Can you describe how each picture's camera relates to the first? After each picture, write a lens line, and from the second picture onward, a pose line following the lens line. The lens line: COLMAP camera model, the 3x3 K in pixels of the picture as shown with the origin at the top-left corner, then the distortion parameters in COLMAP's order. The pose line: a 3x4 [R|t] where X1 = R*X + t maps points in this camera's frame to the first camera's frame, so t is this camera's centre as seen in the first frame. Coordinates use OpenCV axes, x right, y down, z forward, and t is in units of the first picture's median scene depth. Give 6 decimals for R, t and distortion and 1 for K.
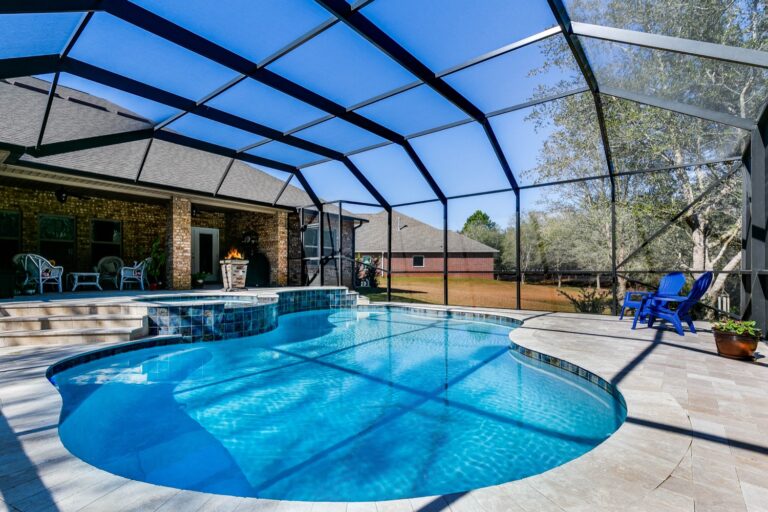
lens RADIAL K [[366.8, 0, 383.1], [0, 366.8, 278.2], [0, 0, 1]] dist [-0.047128, 0.000270]
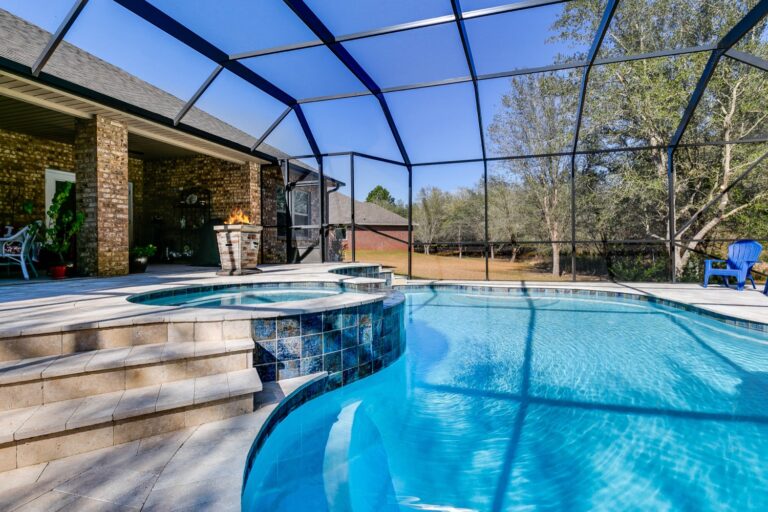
lens RADIAL K [[355.6, 0, 384.0], [0, 355.6, 256.0], [0, 0, 1]] dist [-0.001390, -0.000359]
pose [[0.929667, -0.019000, 0.367910, -0.354469], [0.014838, 0.999790, 0.014137, -0.001192], [-0.368101, -0.007684, 0.929754, 0.286829]]
